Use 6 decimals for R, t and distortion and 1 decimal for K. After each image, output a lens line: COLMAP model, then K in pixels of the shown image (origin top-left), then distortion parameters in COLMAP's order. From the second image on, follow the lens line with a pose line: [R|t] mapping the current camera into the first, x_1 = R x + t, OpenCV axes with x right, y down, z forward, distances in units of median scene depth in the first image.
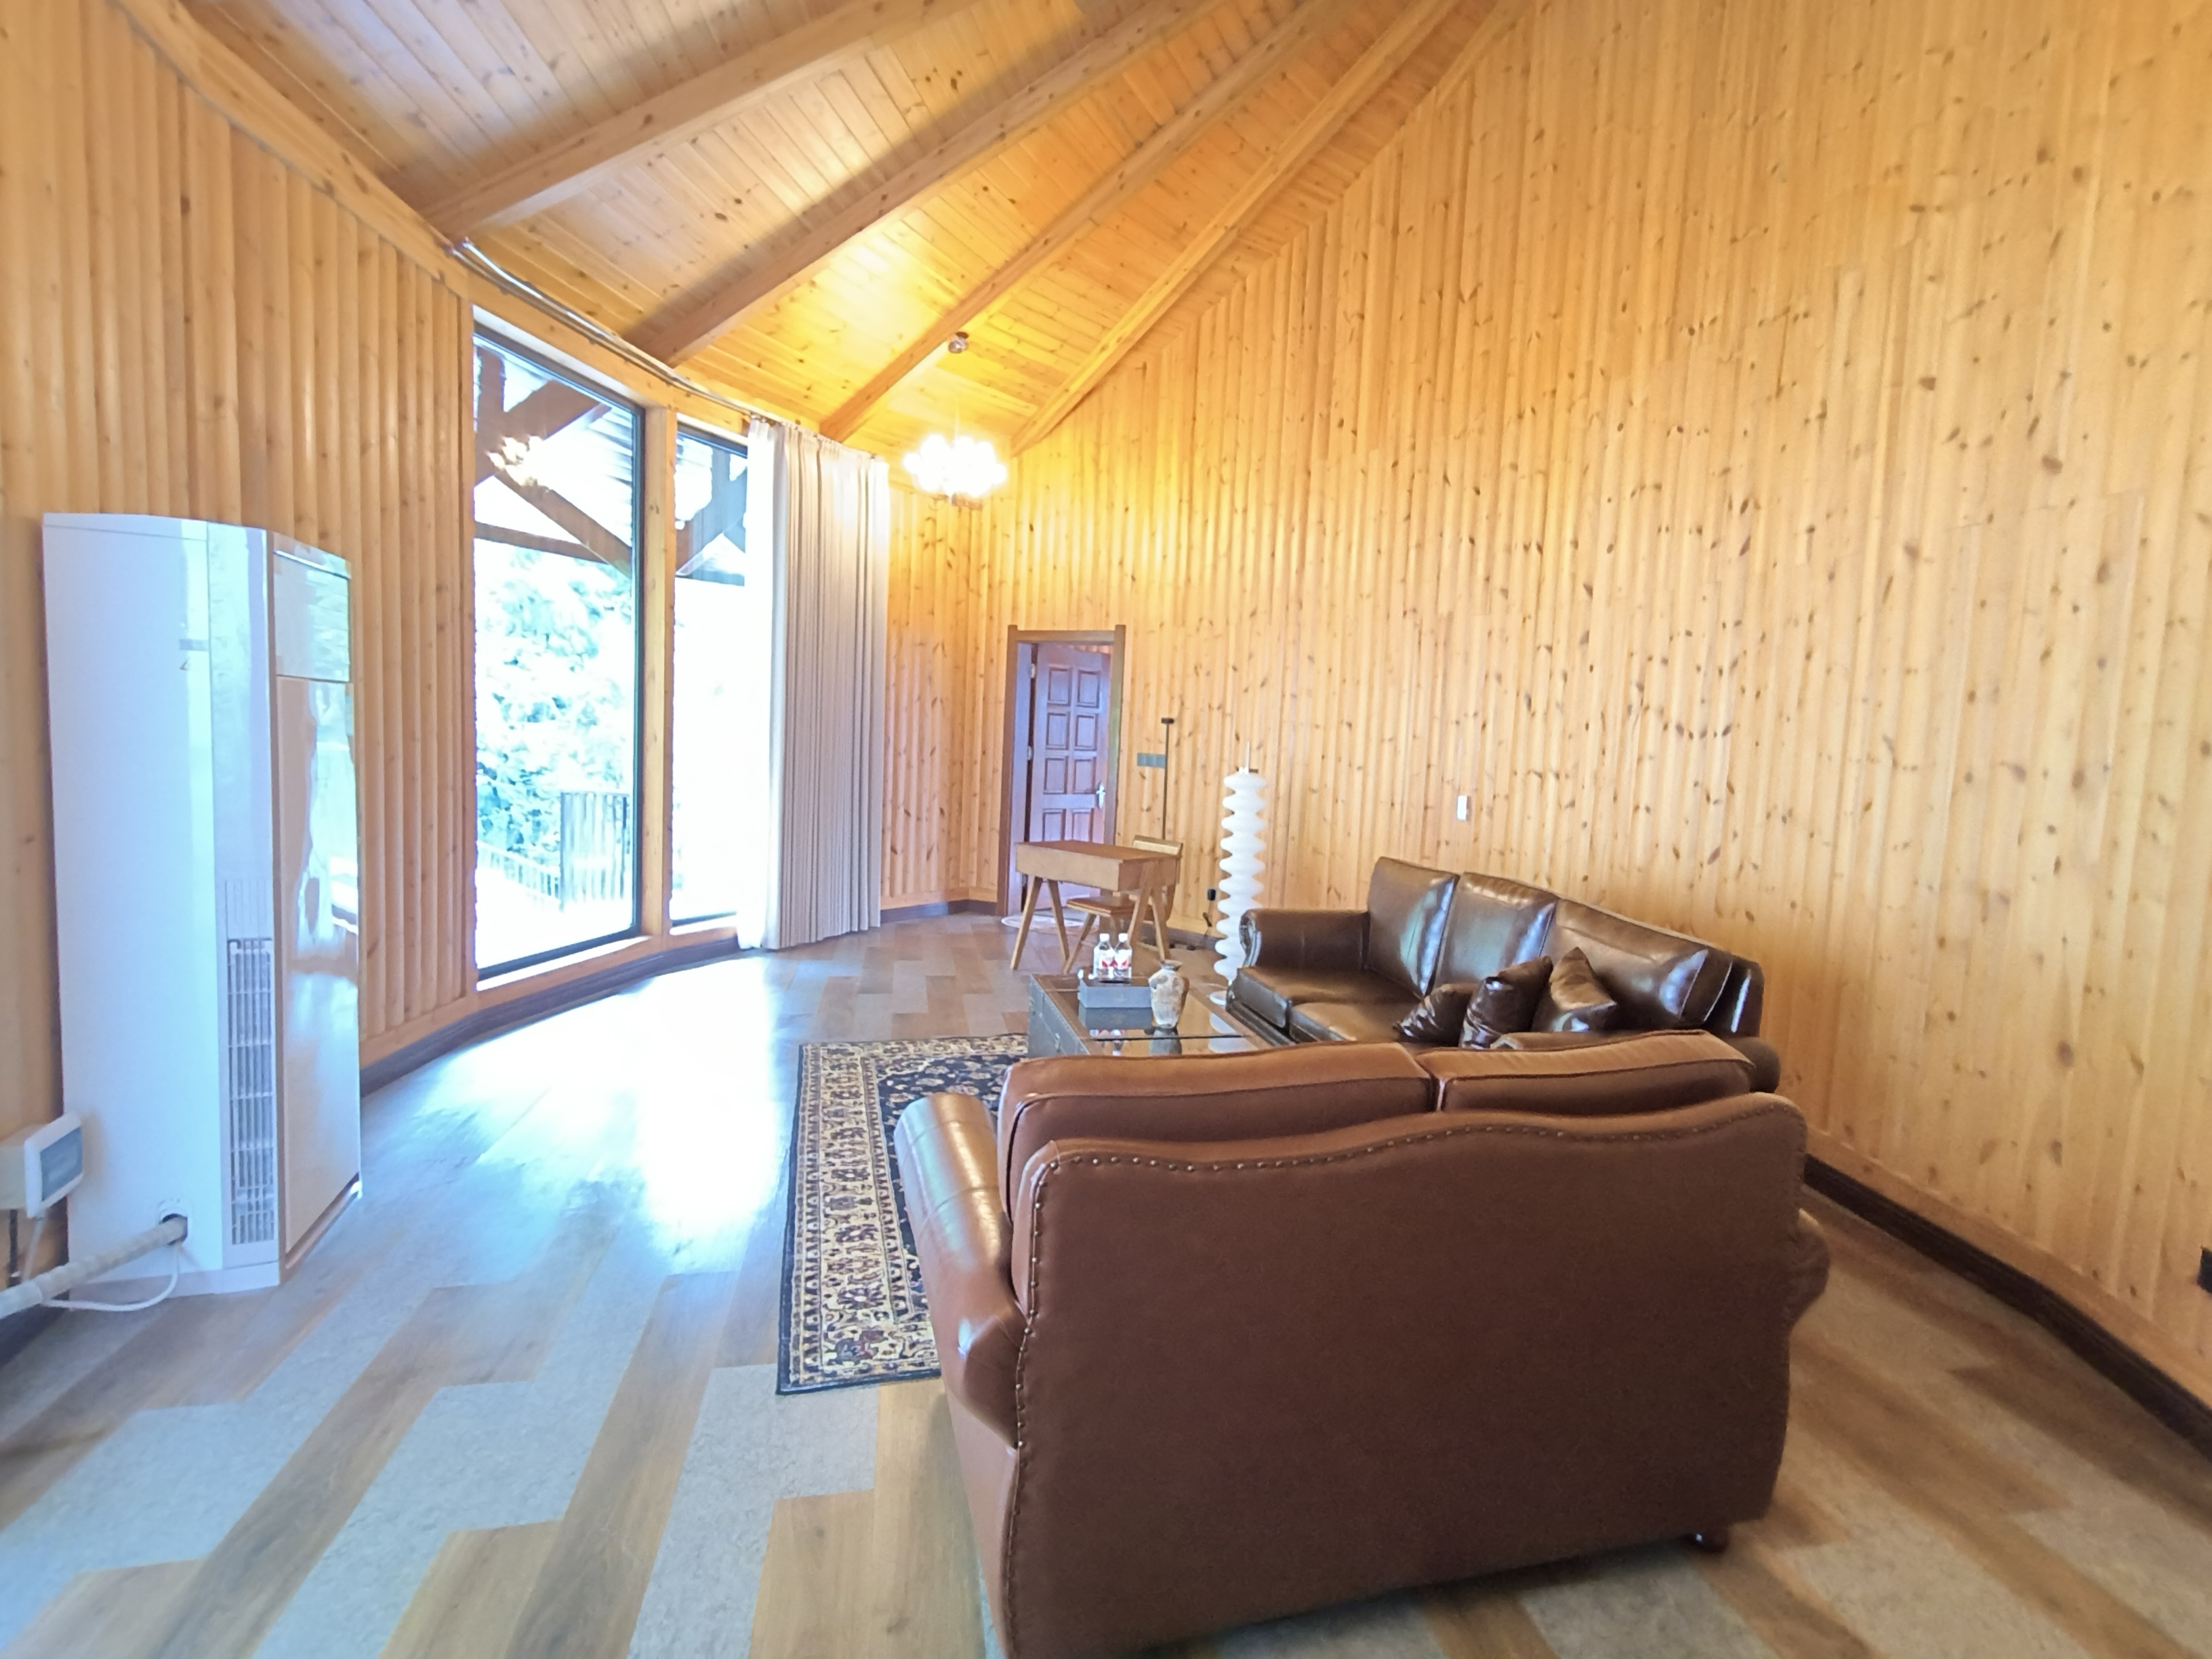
lens RADIAL K [[1024.6, 0, 1115.4], [0, 1024.6, 827.3], [0, 0, 1]] dist [0.008955, -0.001226]
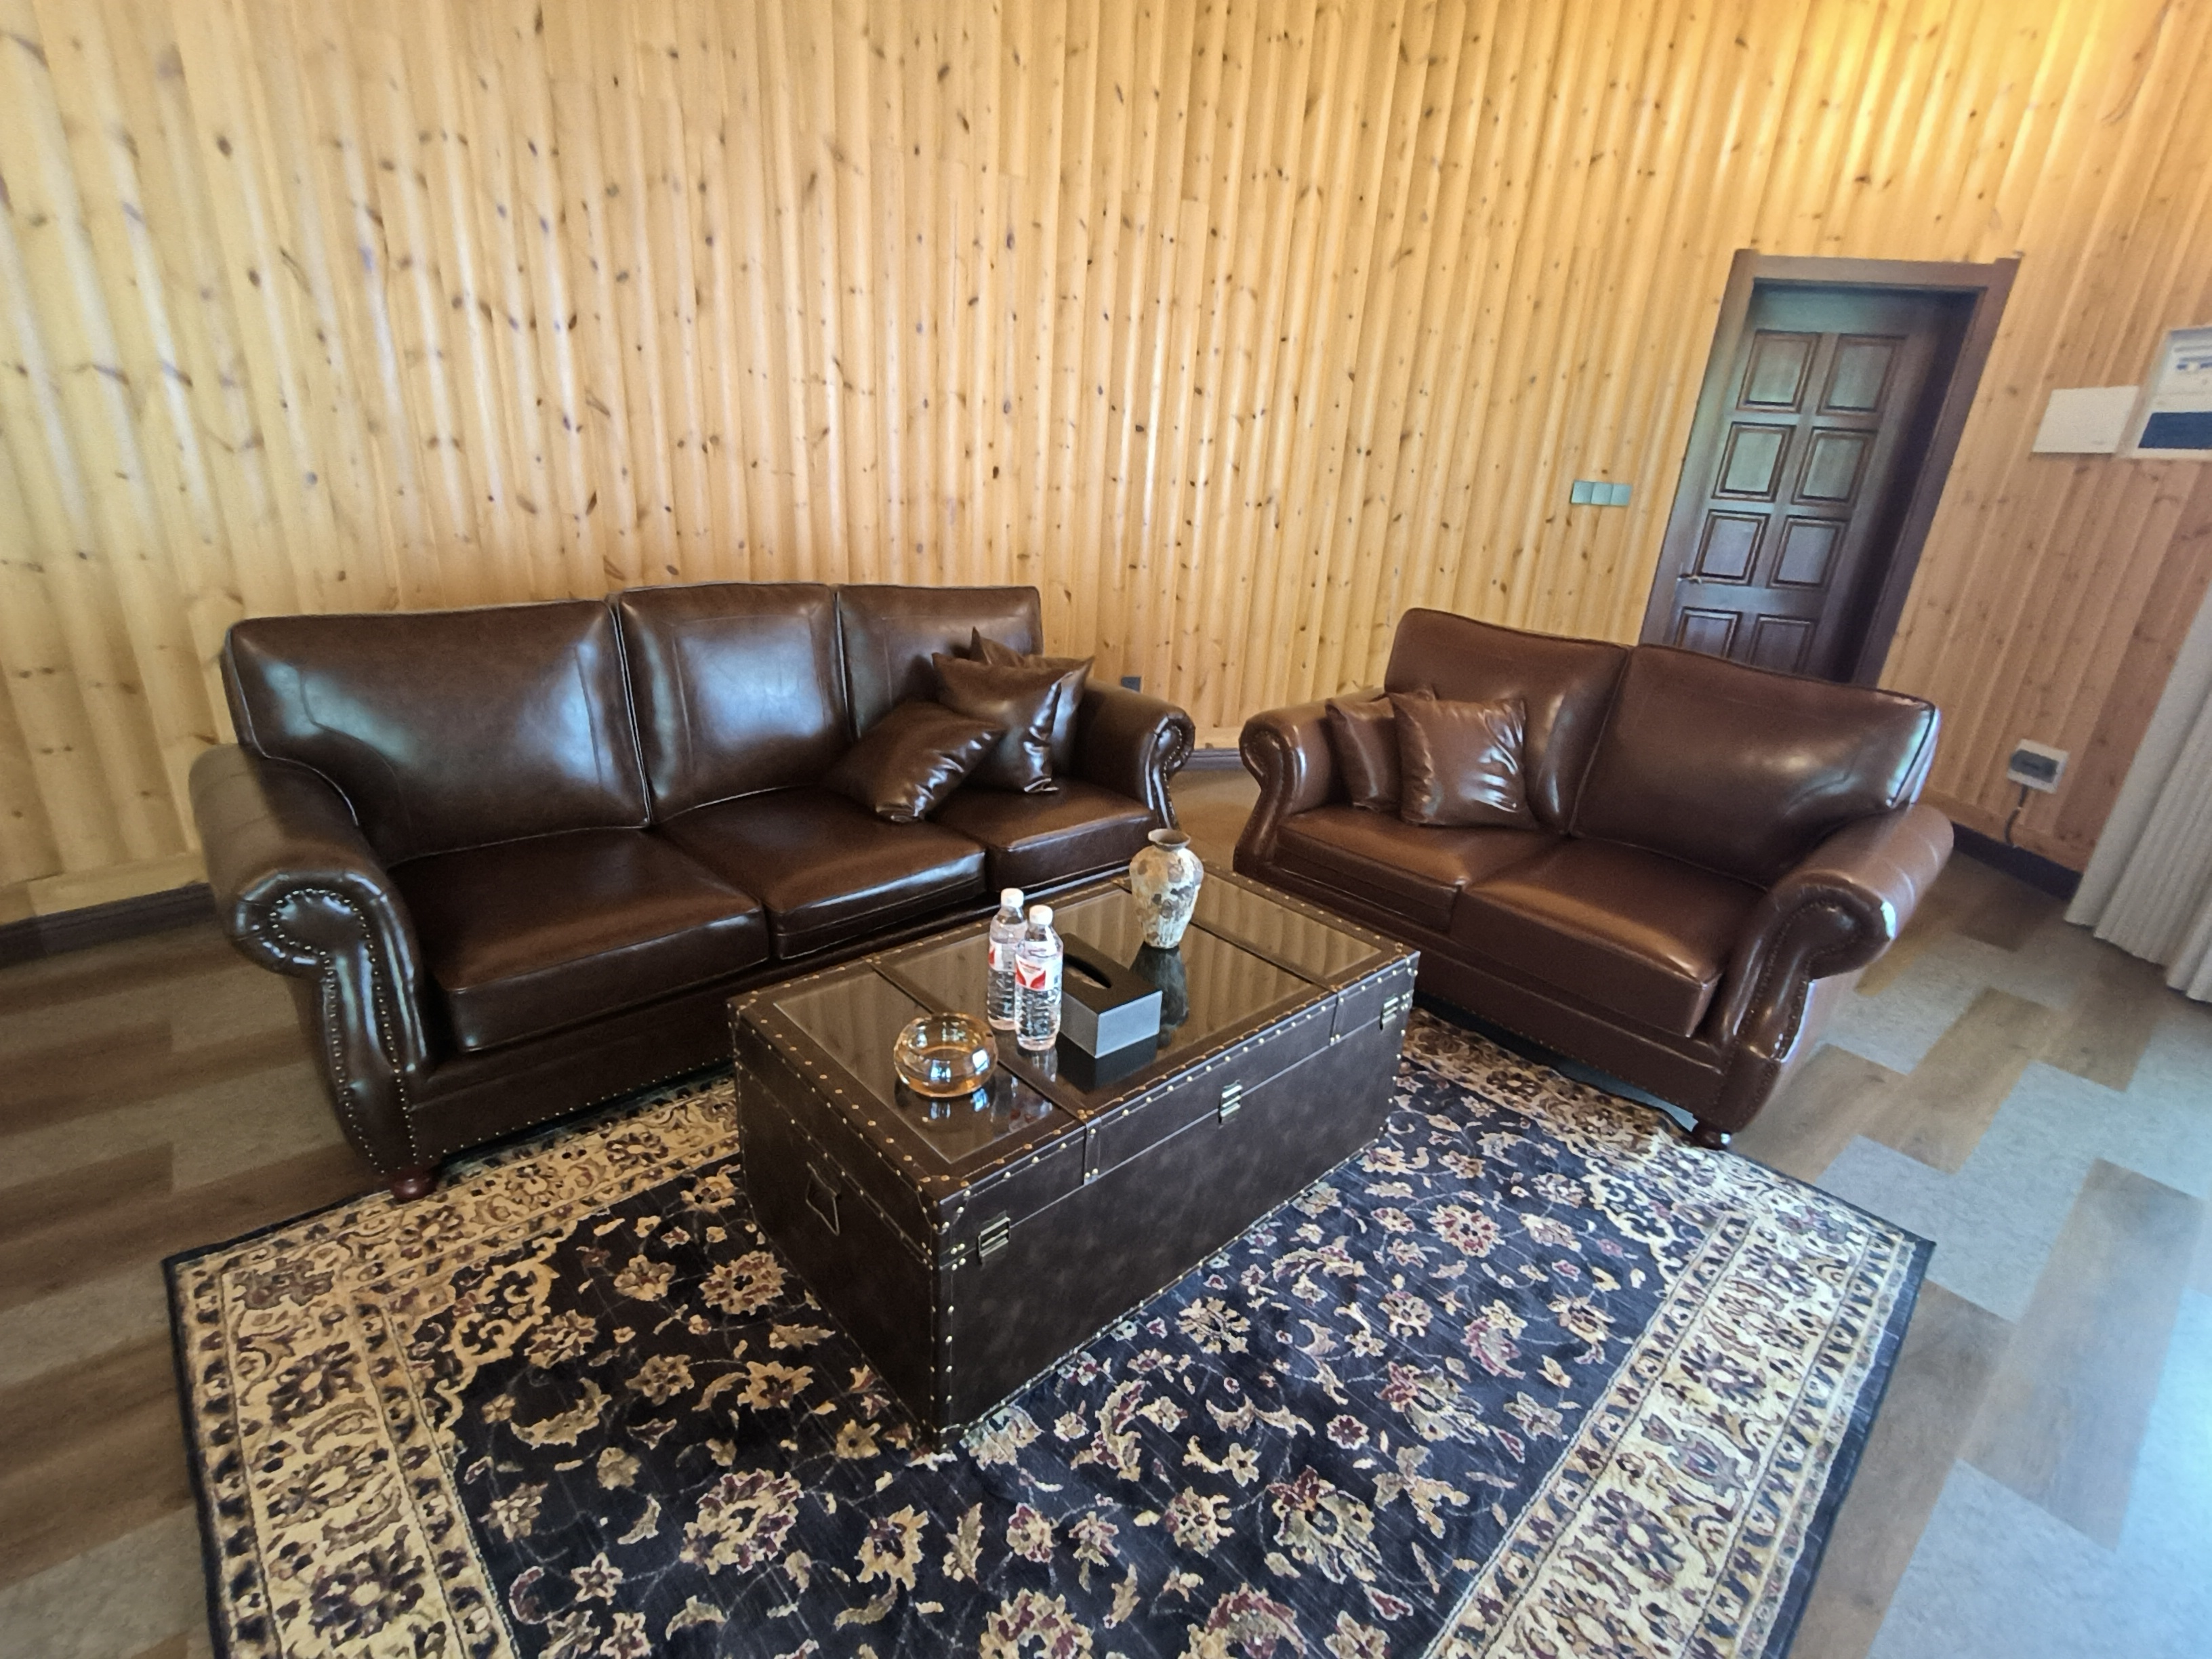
lens RADIAL K [[1024.6, 0, 1128.1], [0, 1024.6, 818.2], [0, 0, 1]] dist [0.008955, -0.001226]
pose [[-0.474102, -0.381105, 0.793717, -0.386784], [-0.009436, 0.903617, 0.428238, -0.117446], [-0.880420, 0.195539, -0.432002, 1.320287]]
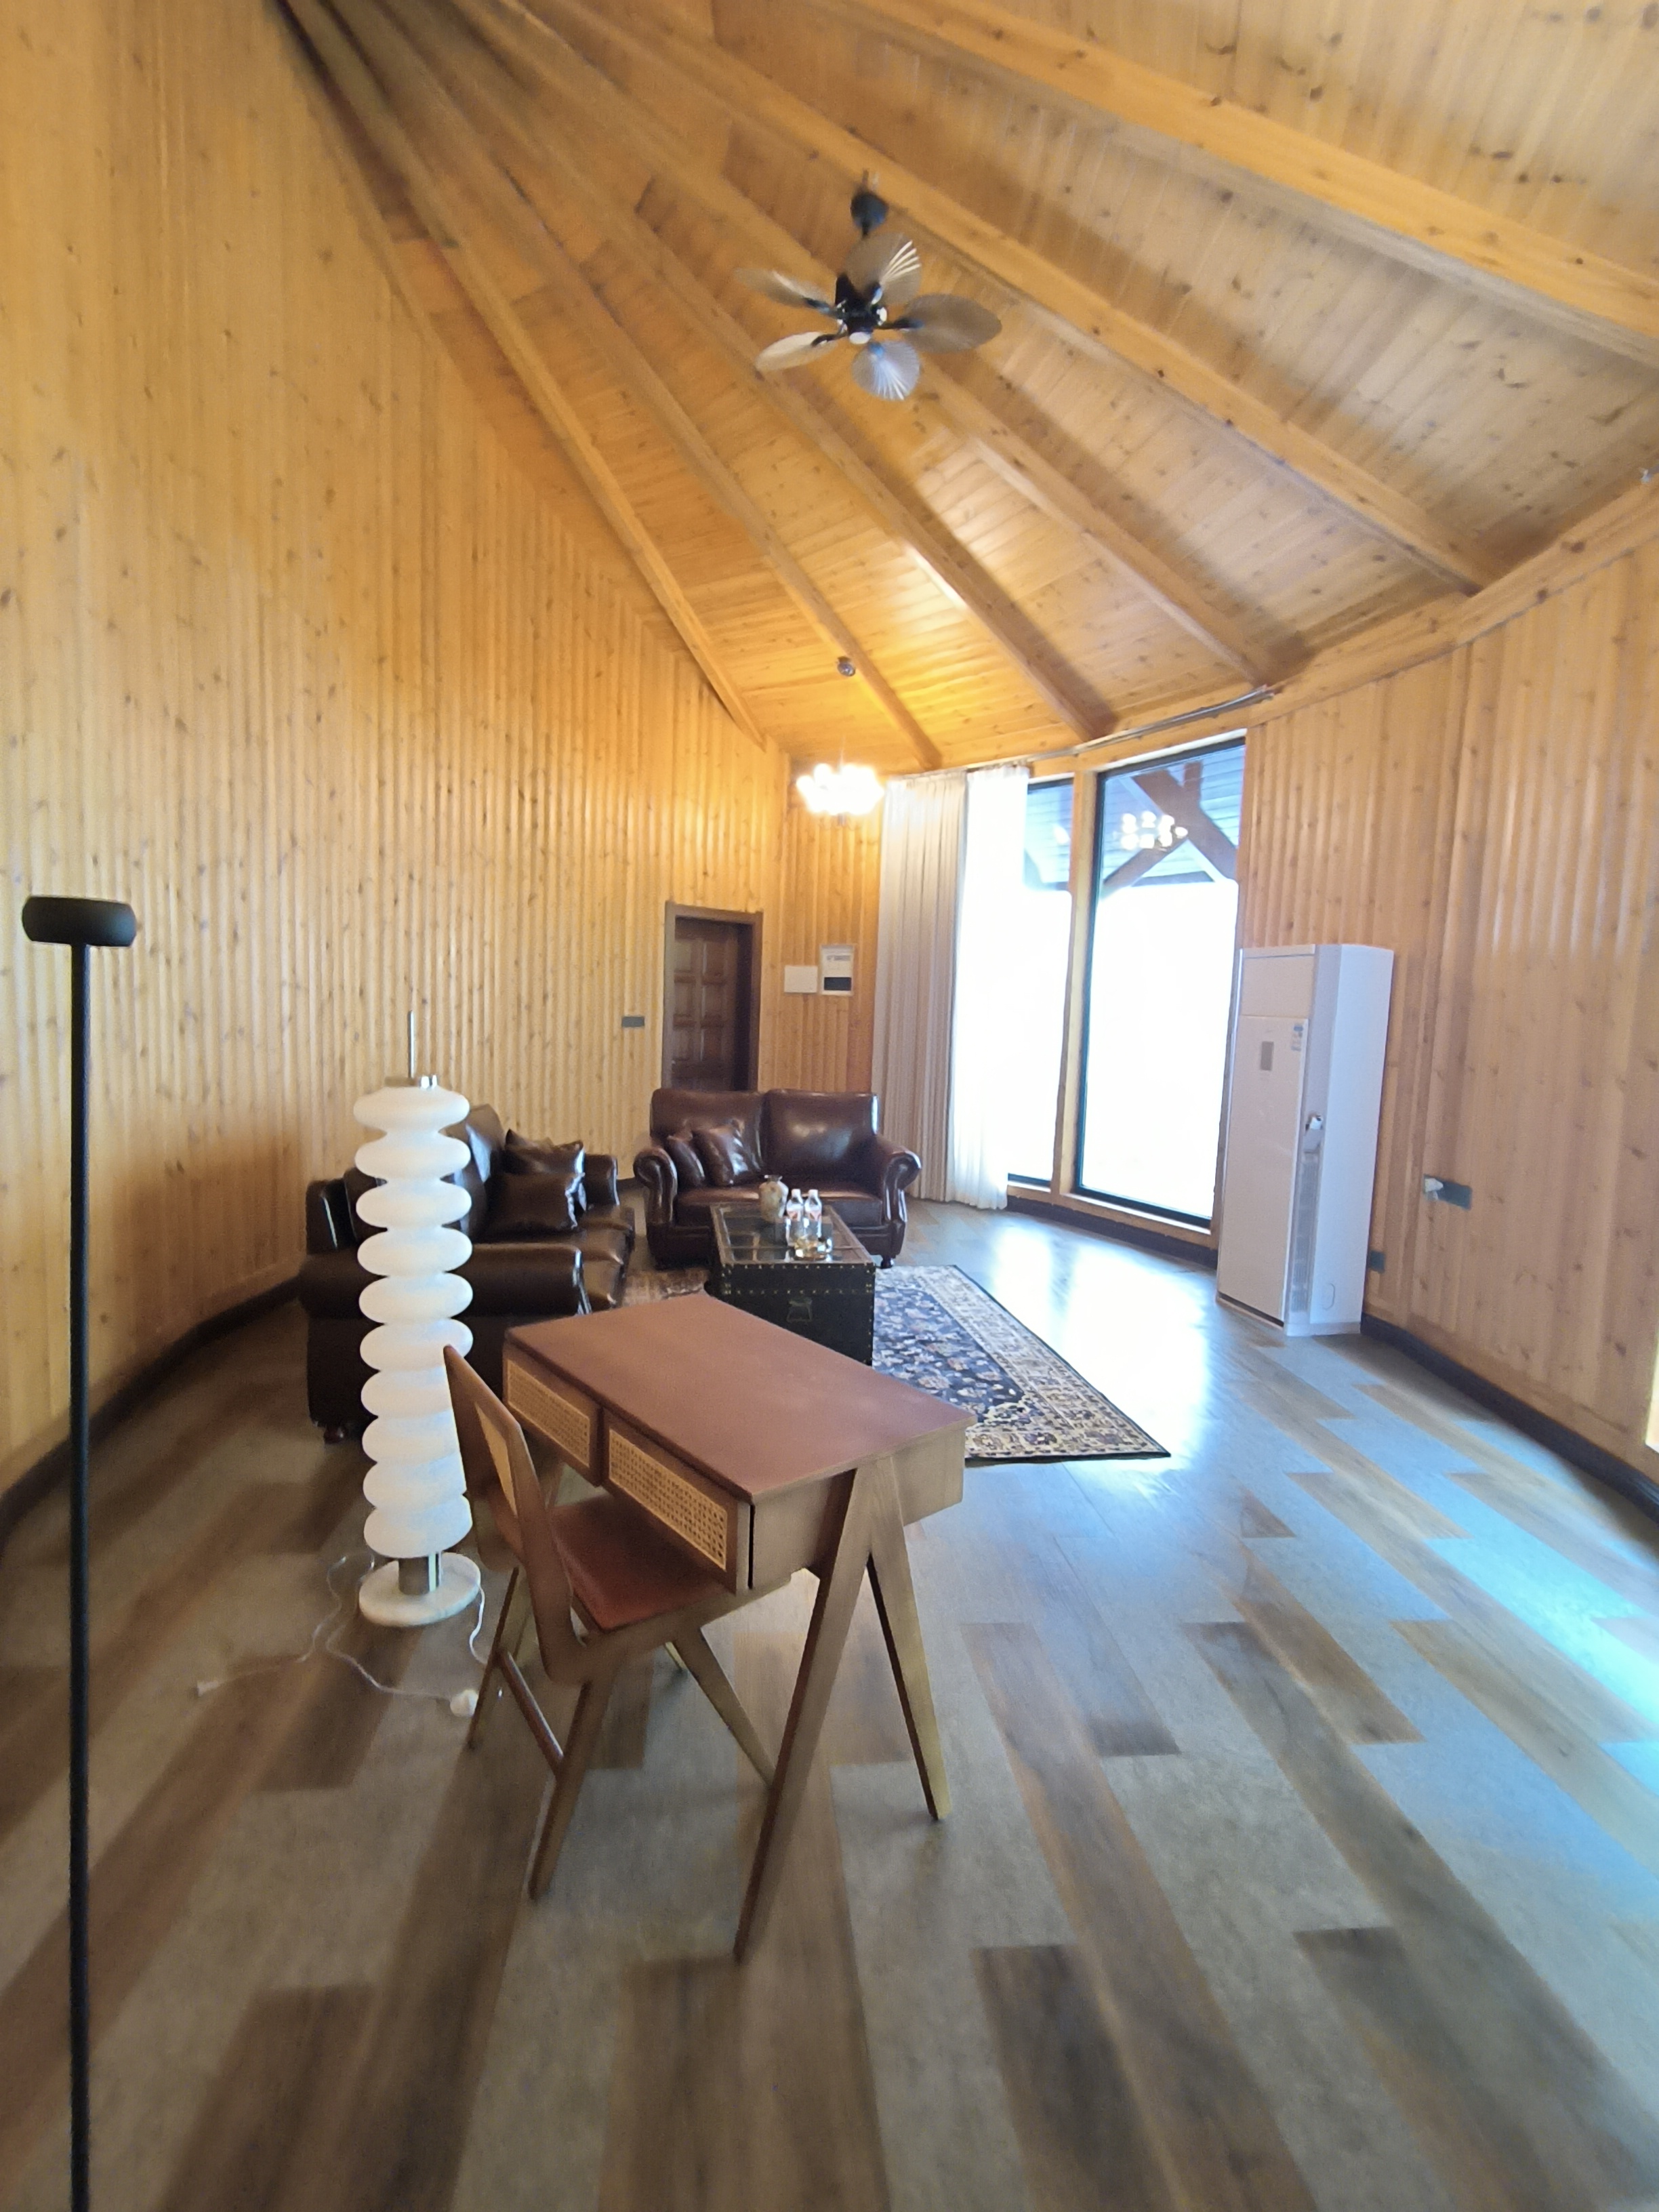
lens RADIAL K [[1024.6, 0, 826.1], [0, 1024.6, 1097.3], [0, 0, 1]] dist [0.008955, -0.001226]
pose [[-0.991186, -0.091826, 0.095487, -0.141955], [-0.072245, 0.978851, 0.191395, -0.247913], [-0.111043, 0.182810, -0.976857, 2.418176]]
